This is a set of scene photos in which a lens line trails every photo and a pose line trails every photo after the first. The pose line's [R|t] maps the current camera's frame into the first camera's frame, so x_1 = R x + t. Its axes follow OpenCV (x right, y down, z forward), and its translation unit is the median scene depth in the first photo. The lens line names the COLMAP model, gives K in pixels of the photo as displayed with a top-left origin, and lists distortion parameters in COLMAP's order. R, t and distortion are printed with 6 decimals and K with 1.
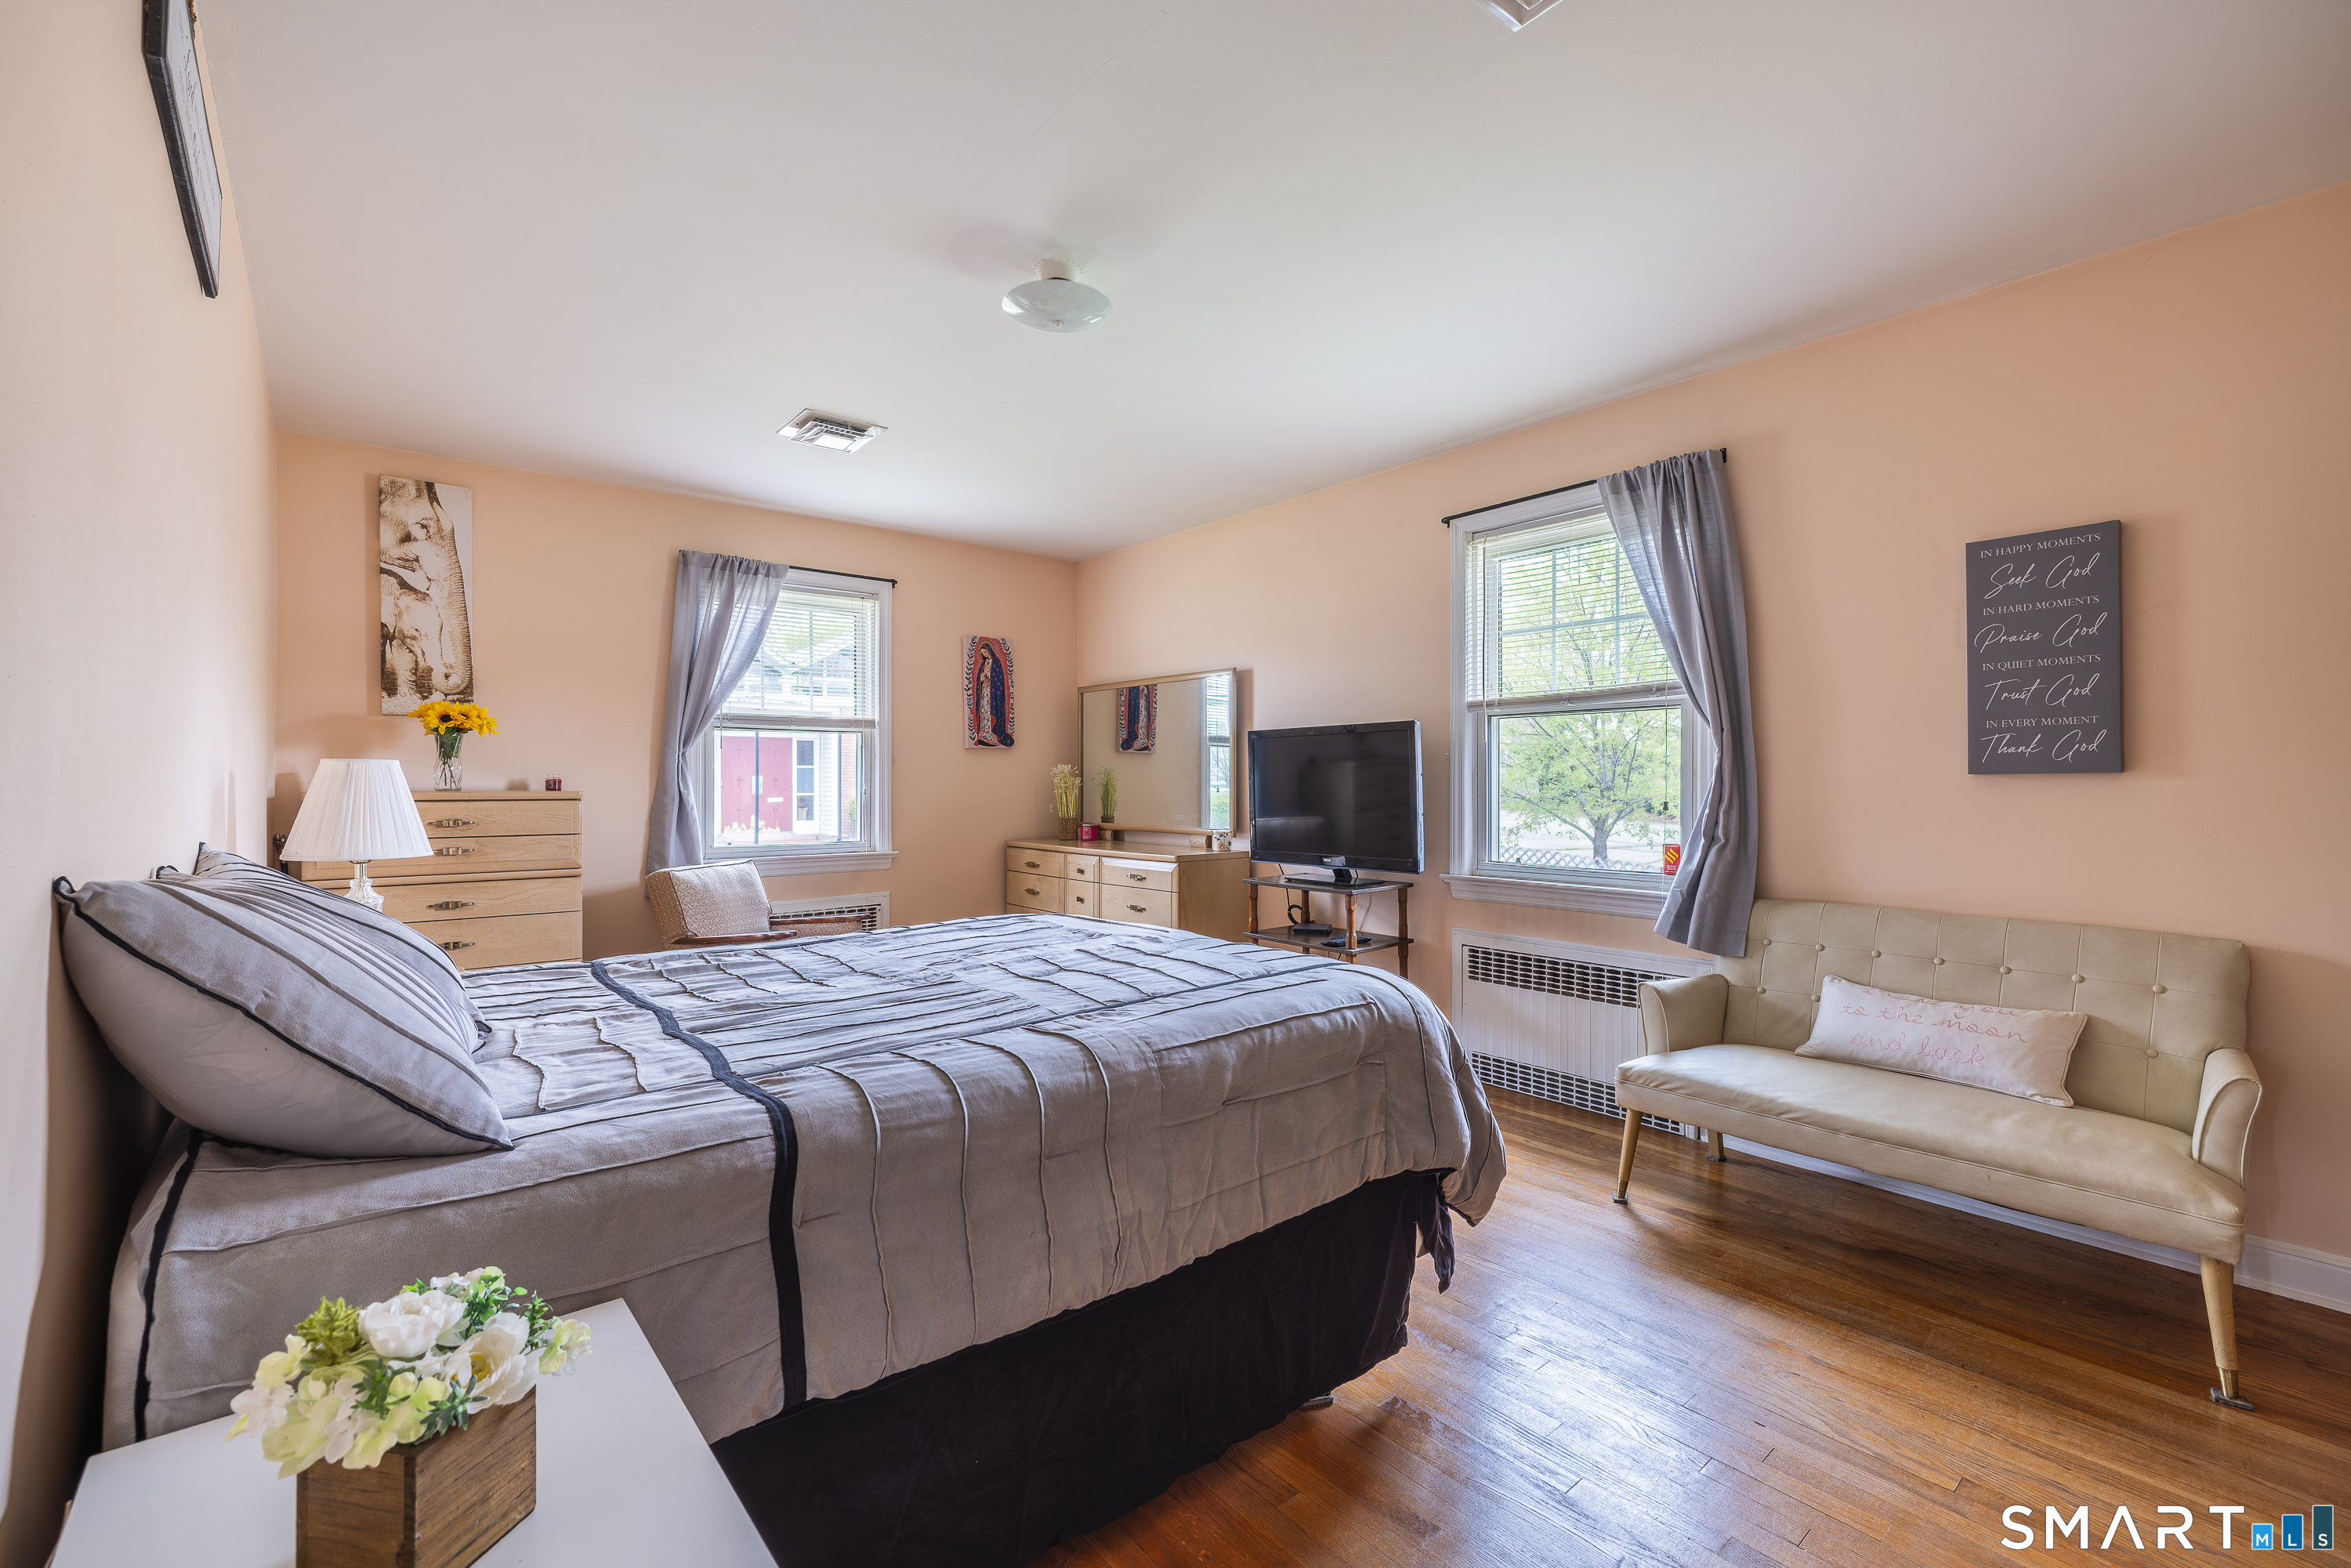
lens RADIAL K [[983.7, 0, 1175.5], [0, 983.7, 784.0], [0, 0, 1]] dist [0.000351, 0.000015]
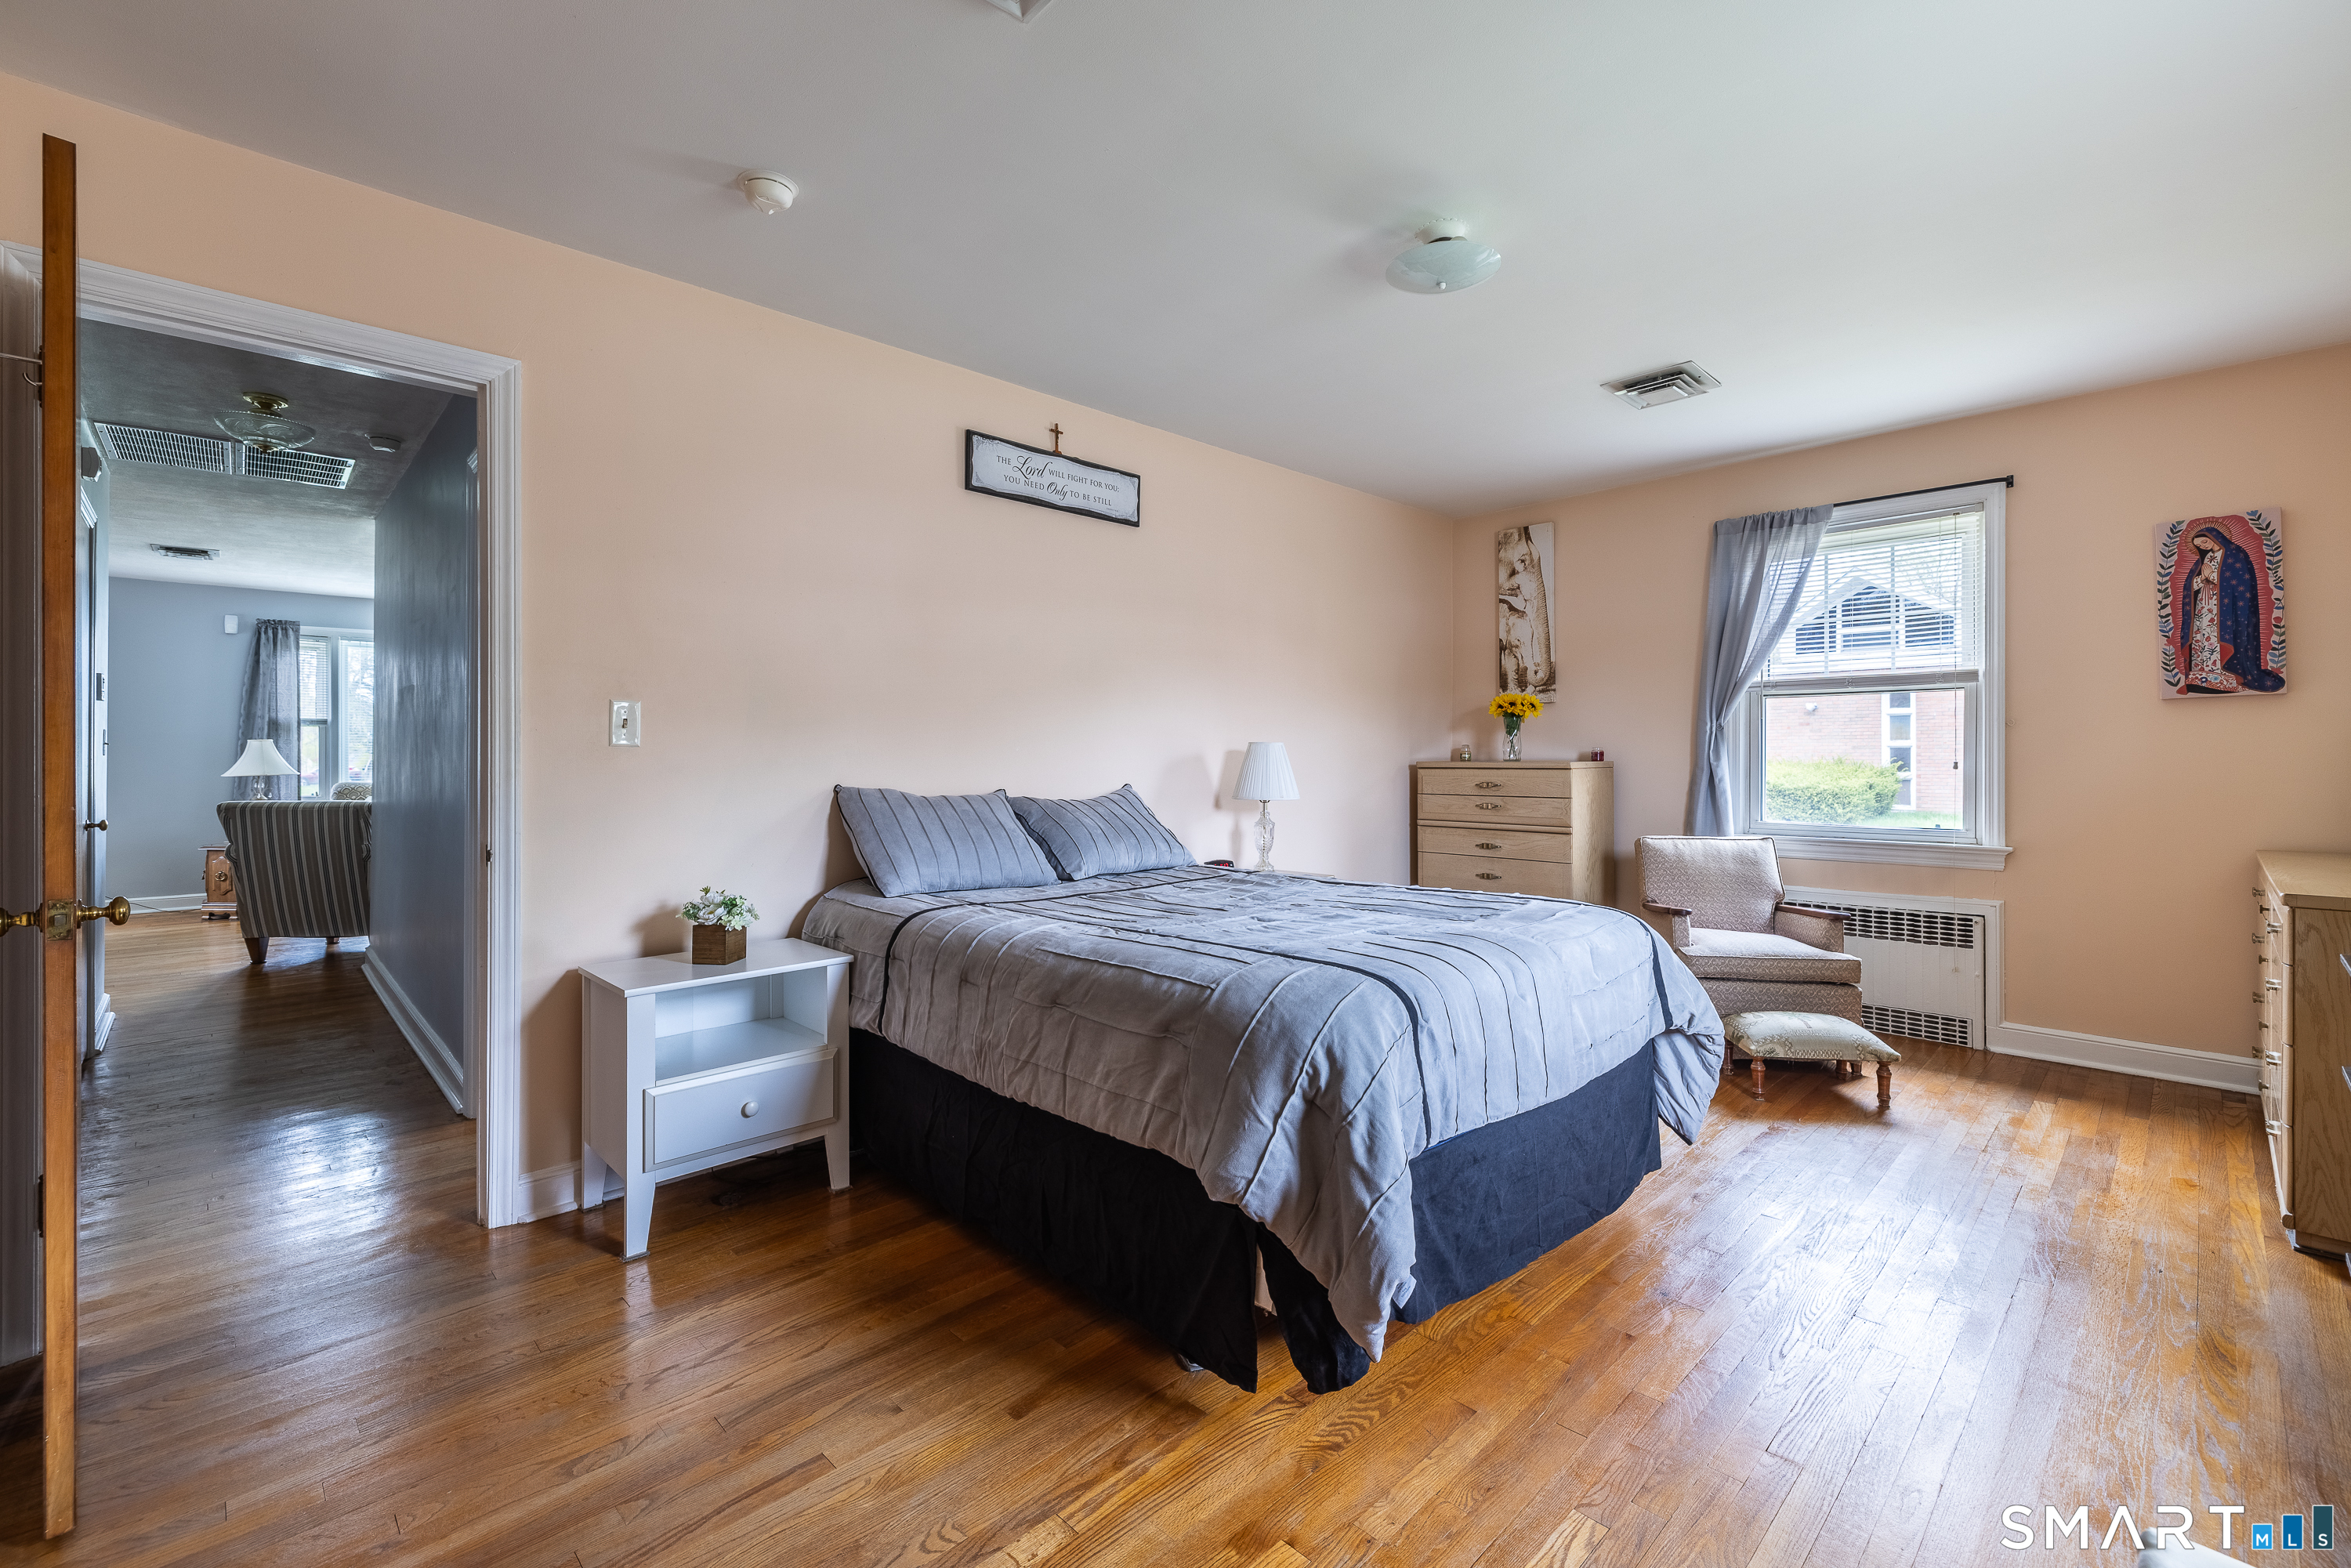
lens RADIAL K [[1036.4, 0, 1177.2], [0, 1036.4, 755.4], [0, 0, 1]] dist [0.001570, 0.000040]
pose [[0.060243, 0.001744, -0.998182, 0.498235], [0.003617, 0.999992, 0.001965, -0.003940], [0.998177, -0.003729, 0.060236, 0.373426]]
